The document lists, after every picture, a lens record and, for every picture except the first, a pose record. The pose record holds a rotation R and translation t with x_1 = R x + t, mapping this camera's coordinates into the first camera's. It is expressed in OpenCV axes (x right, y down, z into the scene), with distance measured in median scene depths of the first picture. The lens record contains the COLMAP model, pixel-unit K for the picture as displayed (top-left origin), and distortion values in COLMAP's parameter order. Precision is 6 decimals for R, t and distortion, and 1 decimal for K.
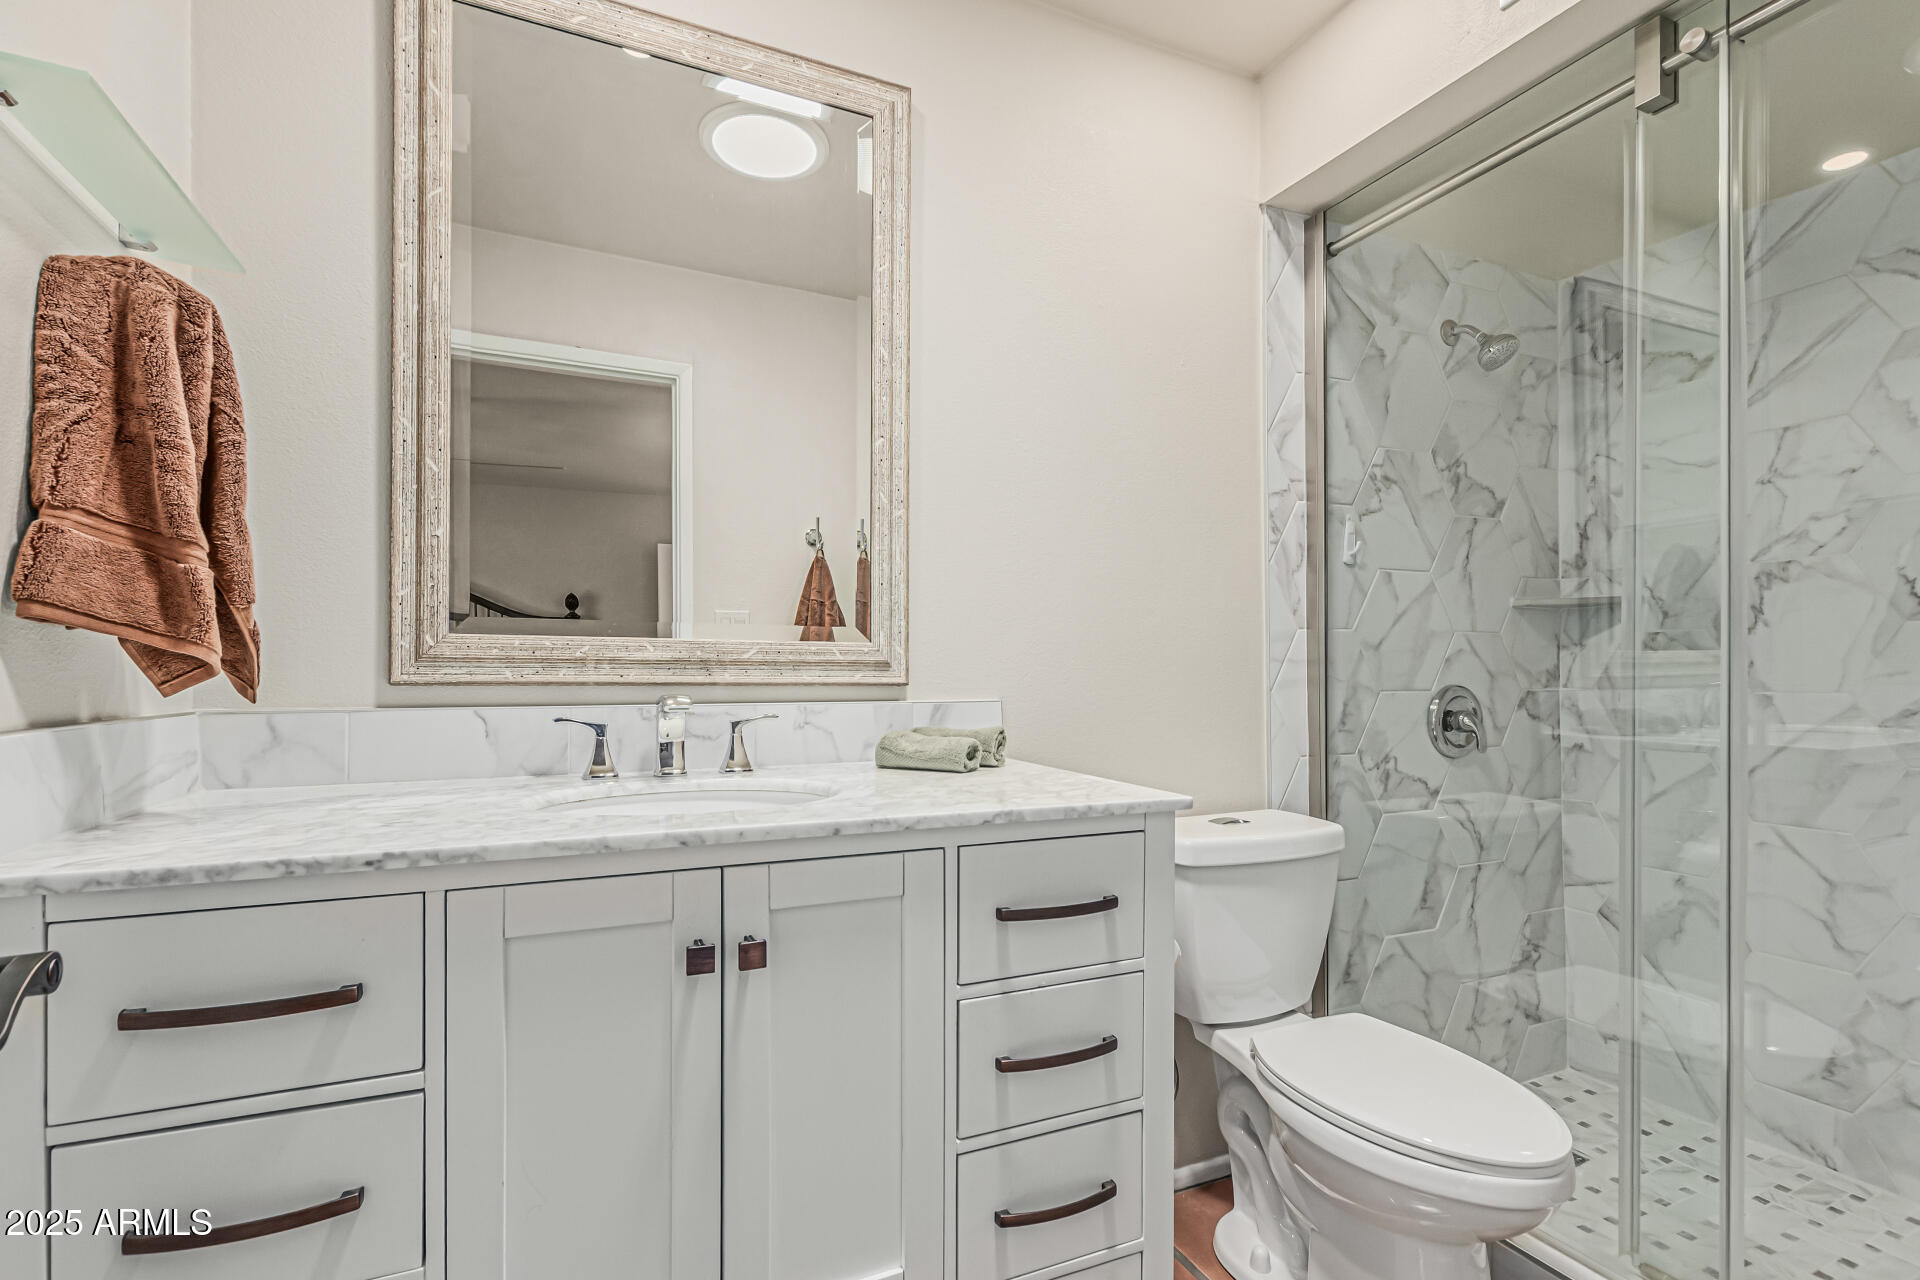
lens RADIAL K [[883.5, 0, 955.3], [0, 883.5, 646.9], [0, 0, 1]] dist [0.000832, 0.000156]
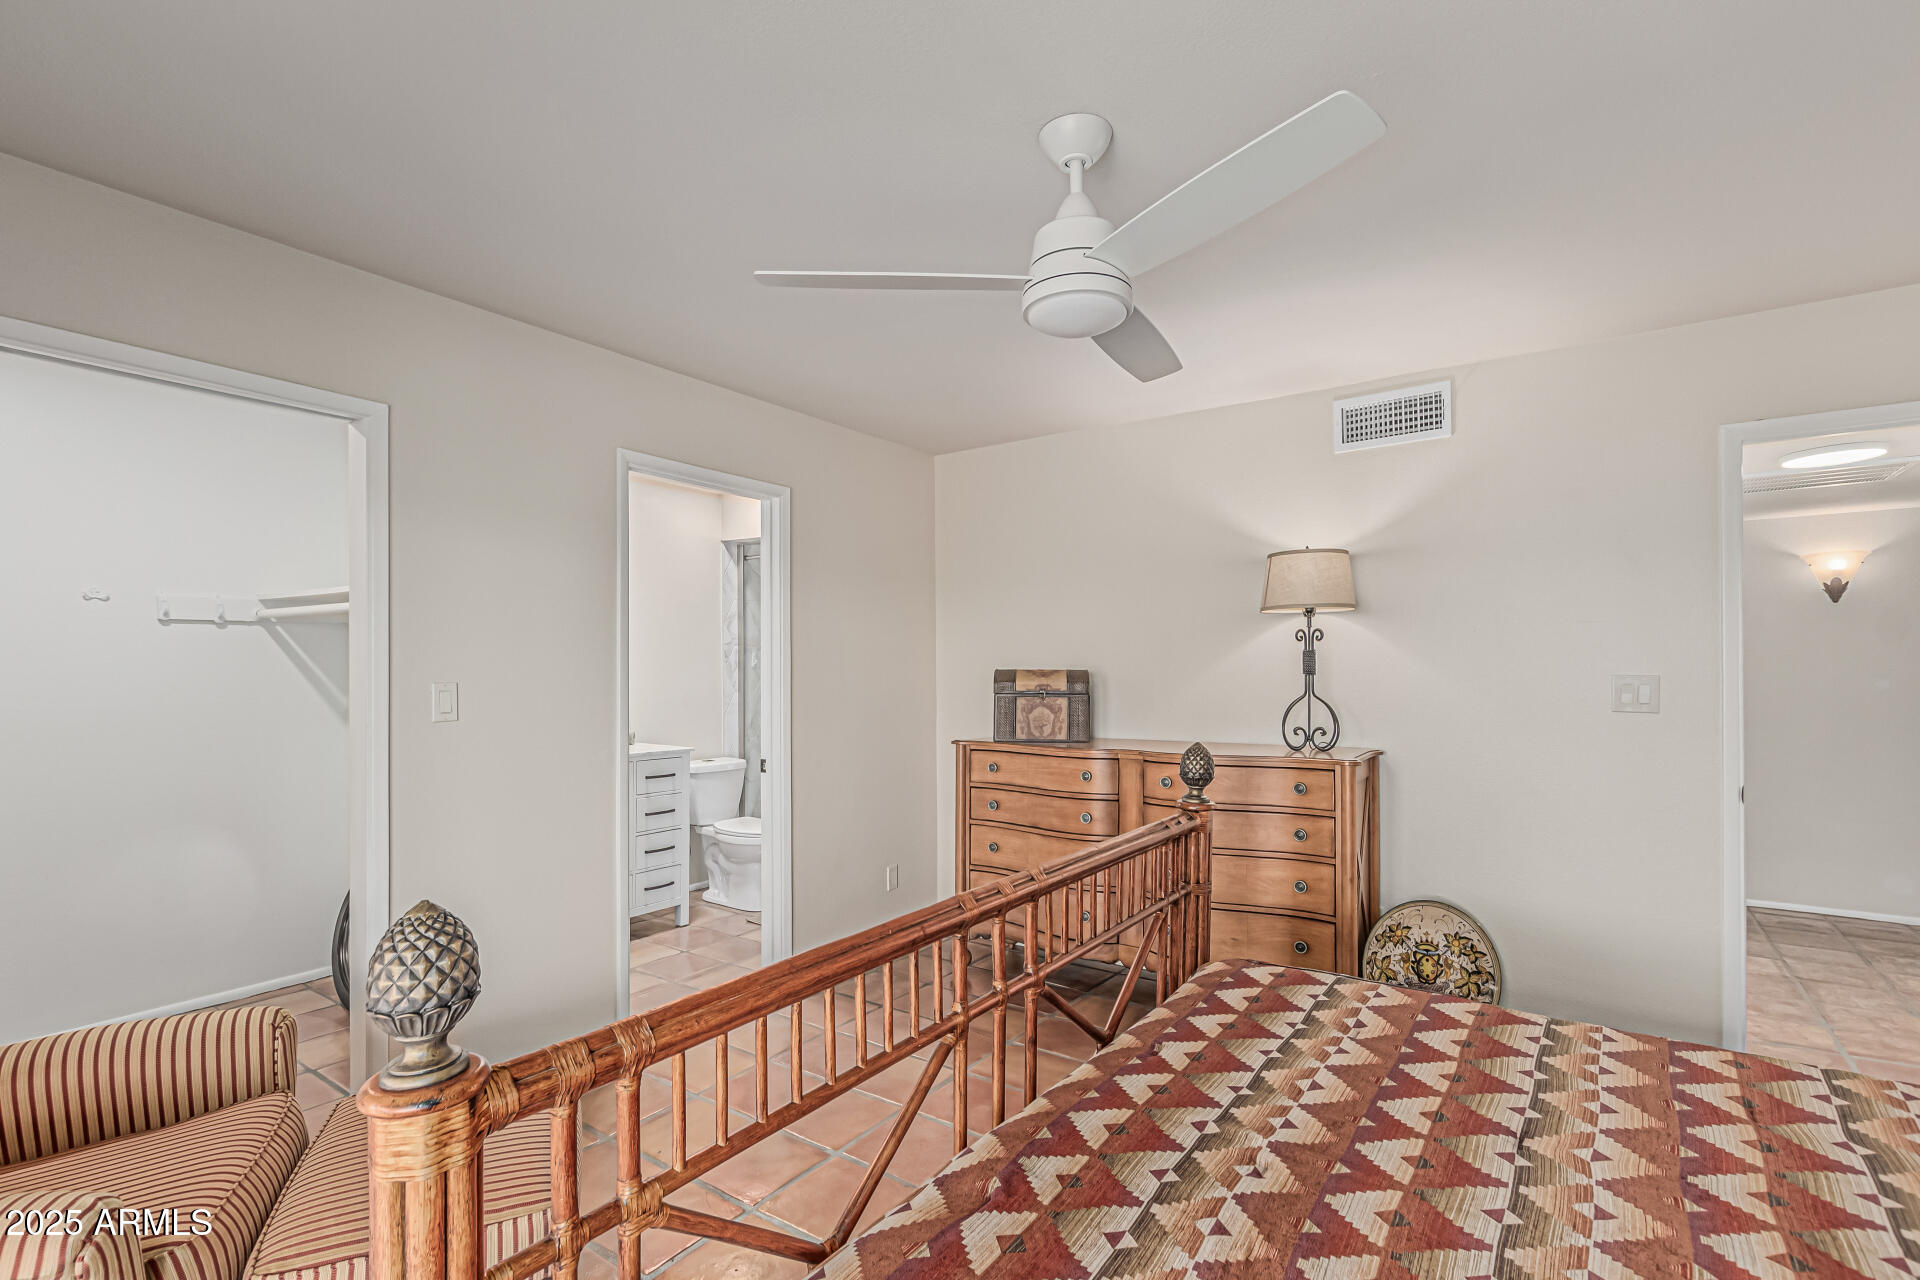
lens RADIAL K [[883.5, 0, 955.3], [0, 883.5, 646.9], [0, 0, 1]] dist [0.000832, 0.000156]
pose [[0.858918, 0.003493, 0.512102, -0.444825], [-0.001008, 0.999986, -0.005130, -0.151341], [-0.512112, 0.003890, 0.858910, -1.763674]]
